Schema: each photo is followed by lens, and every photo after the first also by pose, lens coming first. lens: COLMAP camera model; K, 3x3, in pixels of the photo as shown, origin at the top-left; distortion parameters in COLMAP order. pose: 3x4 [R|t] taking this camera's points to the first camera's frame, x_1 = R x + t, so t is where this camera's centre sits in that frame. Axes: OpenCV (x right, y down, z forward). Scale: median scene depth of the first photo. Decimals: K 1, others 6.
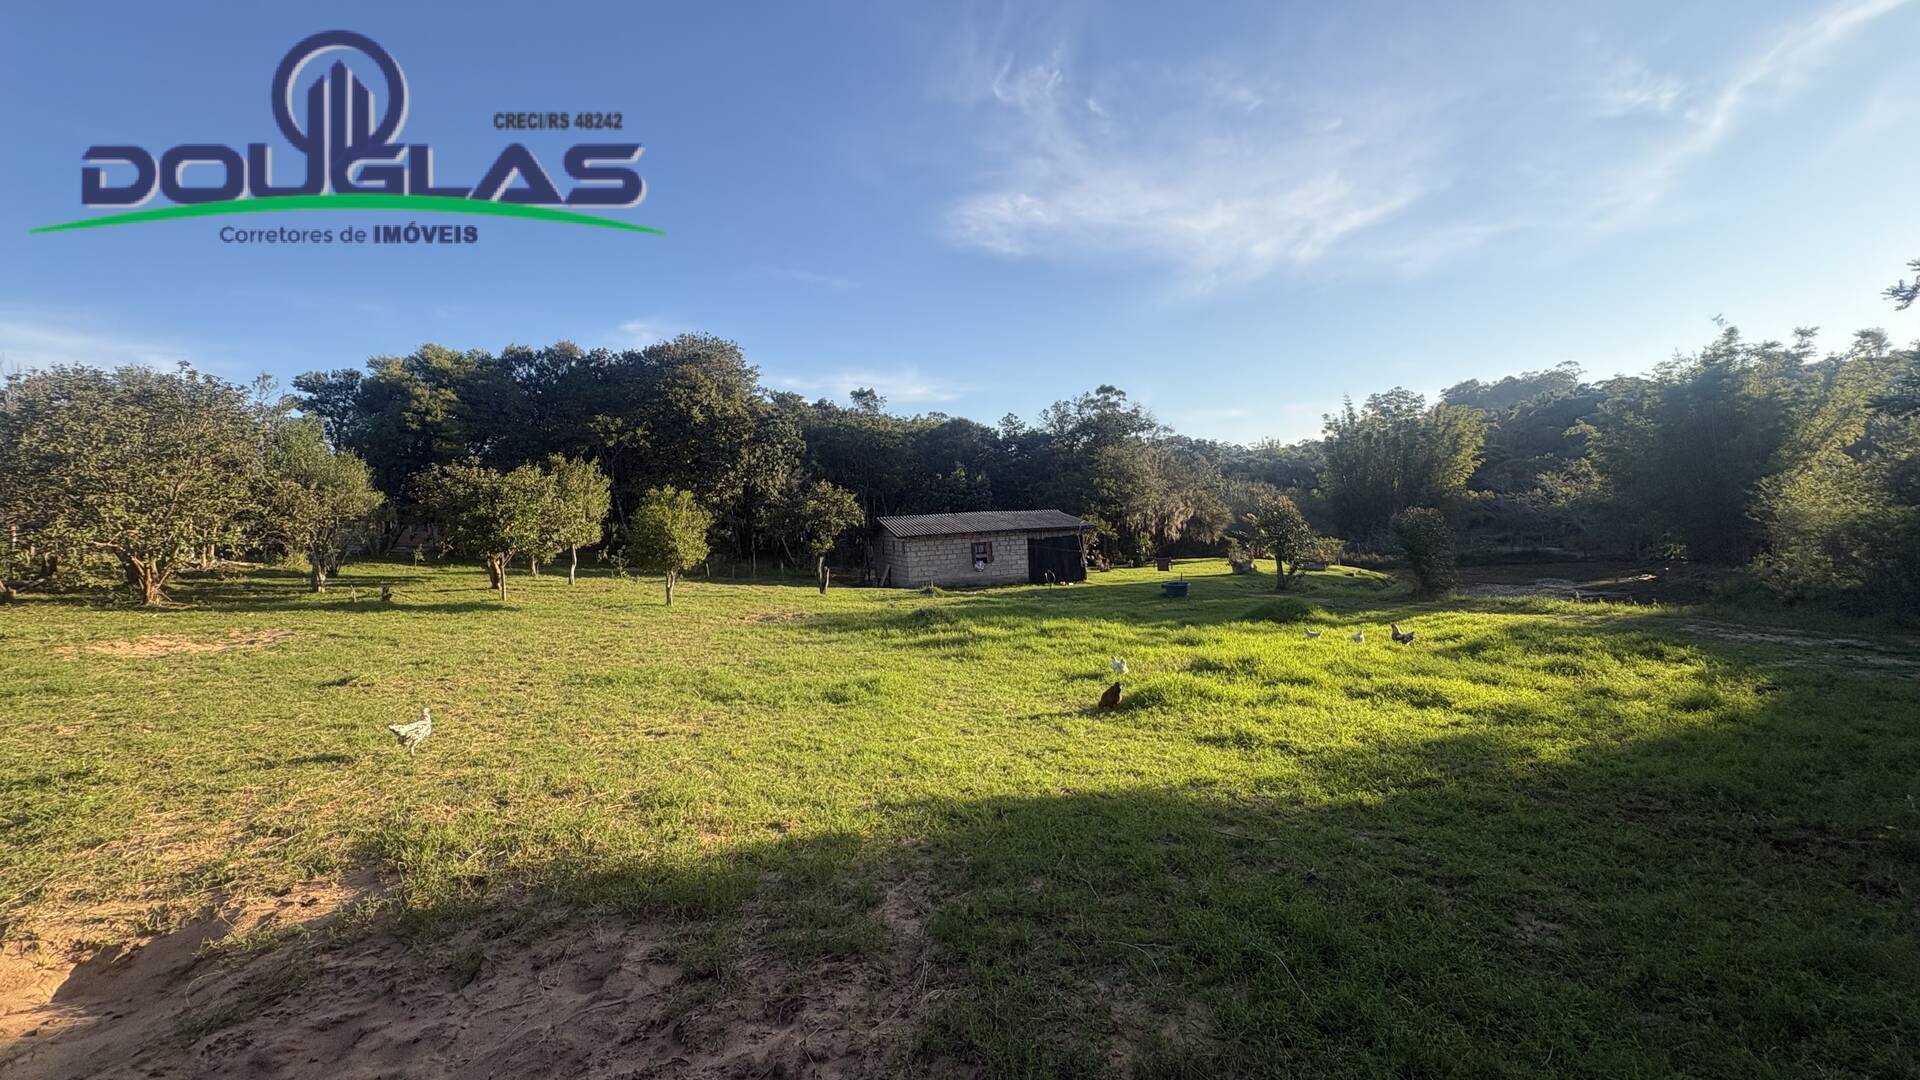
lens RADIAL K [[762.4, 0, 958.9], [0, 762.4, 538.3], [0, 0, 1]] dist [-0.000488, 0.000508]
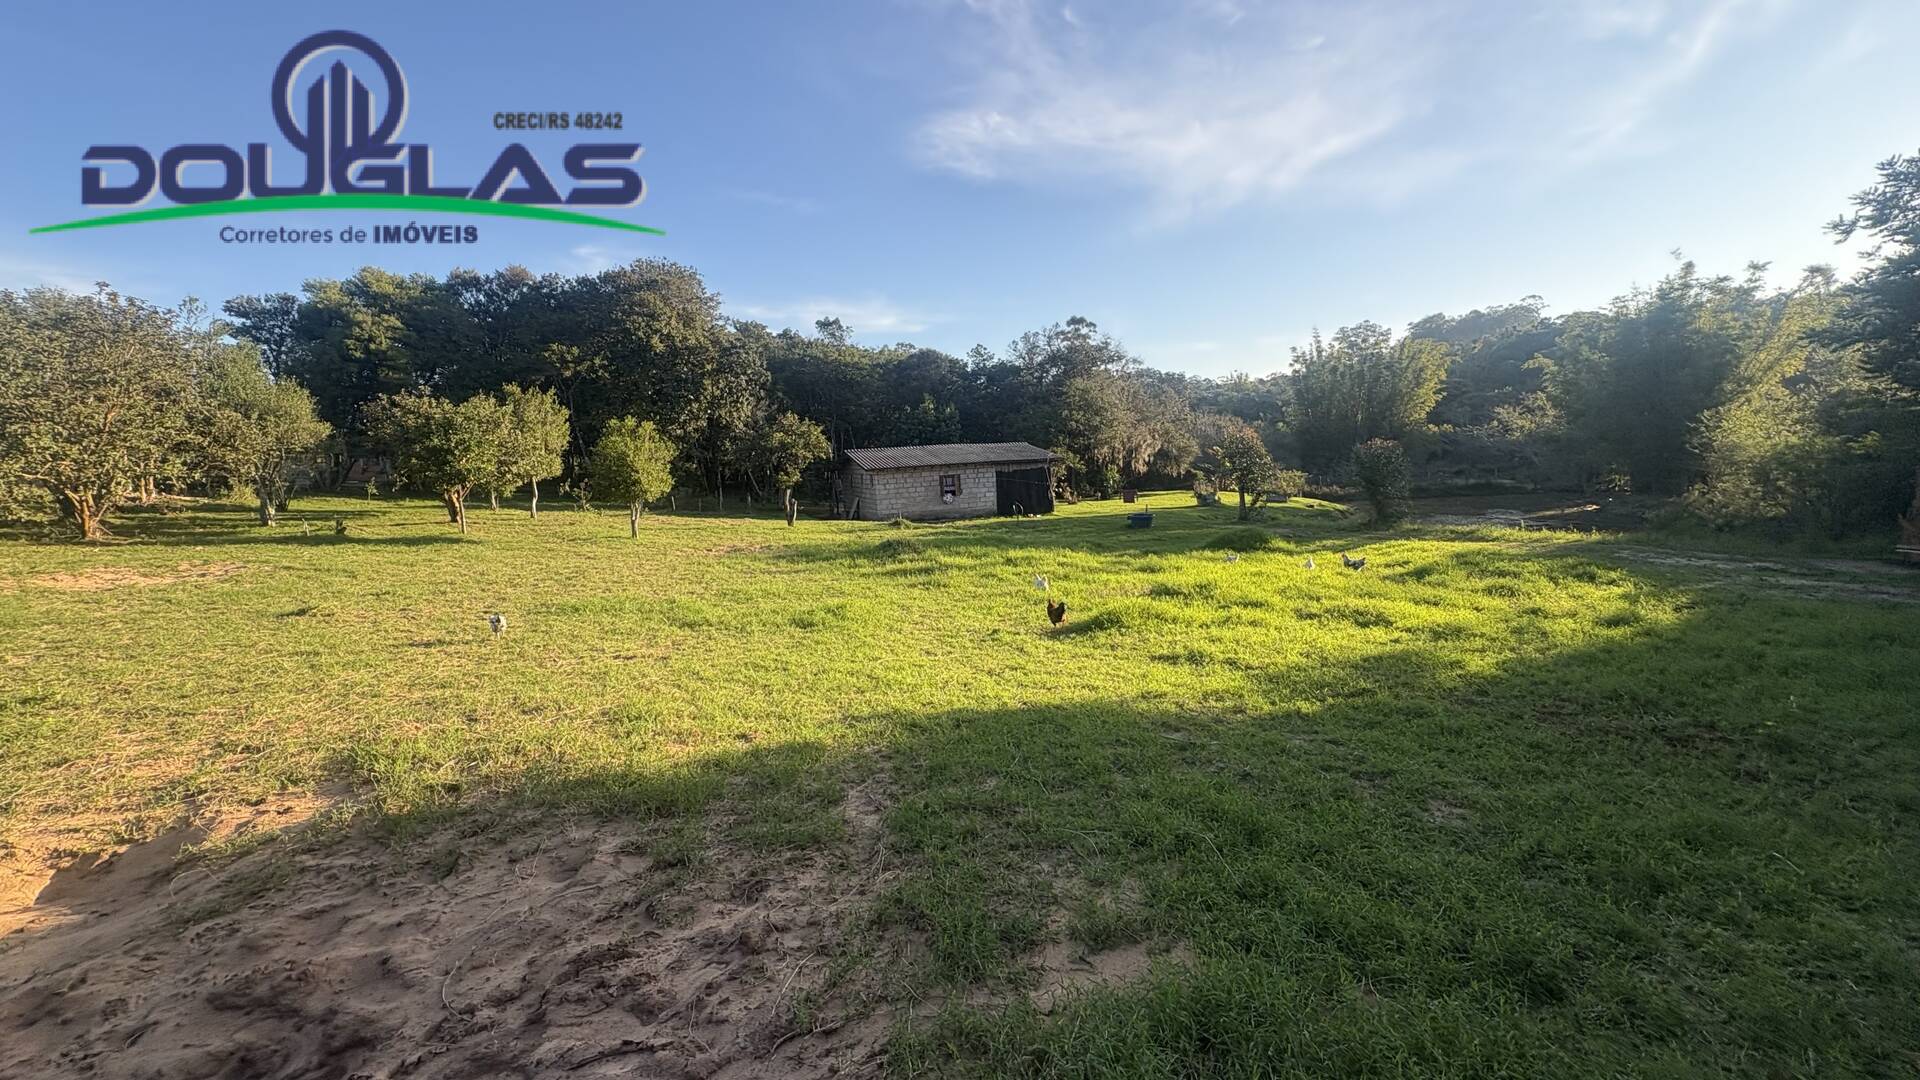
lens RADIAL K [[762.4, 0, 958.9], [0, 762.4, 538.3], [0, 0, 1]] dist [-0.000488, 0.000508]
pose [[0.999243, -0.005193, 0.038552, 0.004765], [0.001895, 0.996371, 0.085099, 0.005694], [-0.038854, -0.084961, 0.995626, -0.007030]]
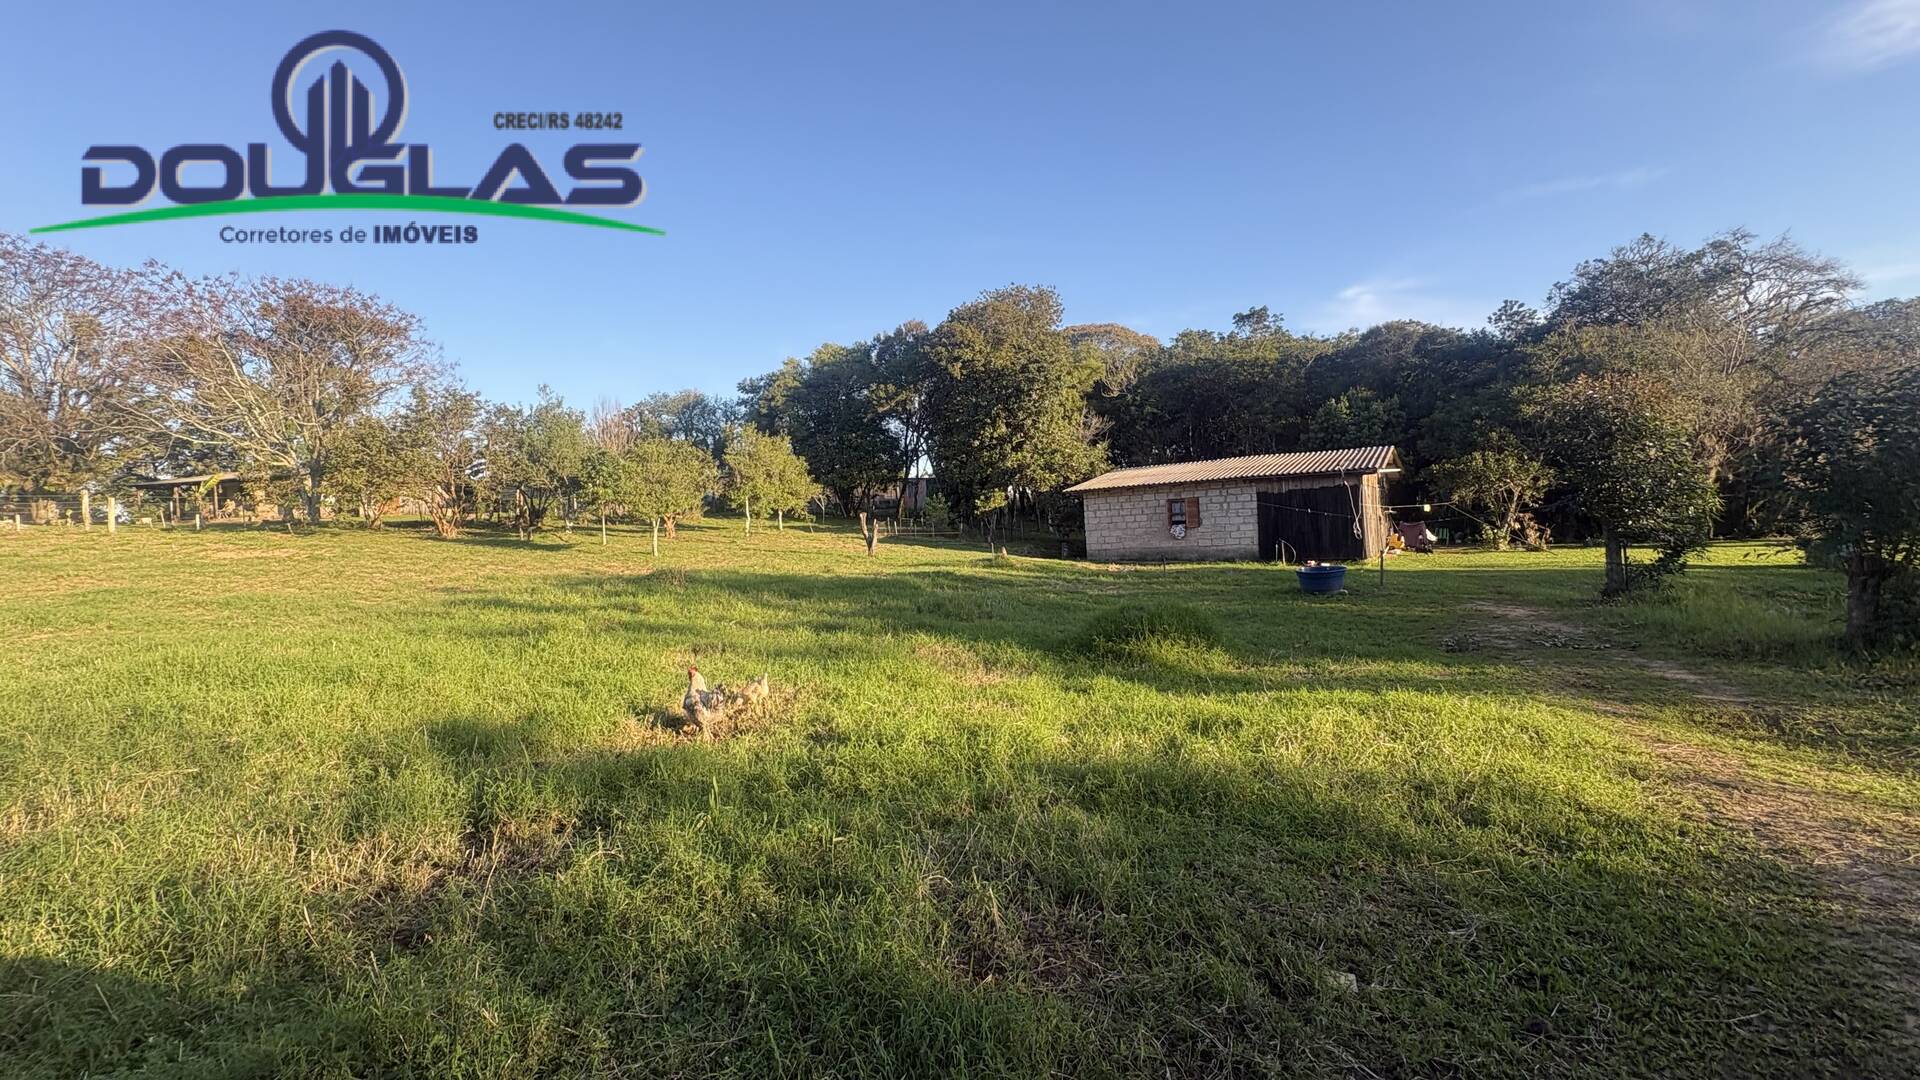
lens RADIAL K [[762.4, 0, 958.9], [0, 762.4, 538.3], [0, 0, 1]] dist [-0.000488, 0.000508]
pose [[0.643279, 0.029900, -0.765048, 0.821761], [0.000977, 0.999204, 0.039873, 0.026458], [0.765631, -0.026397, 0.642738, 0.738045]]
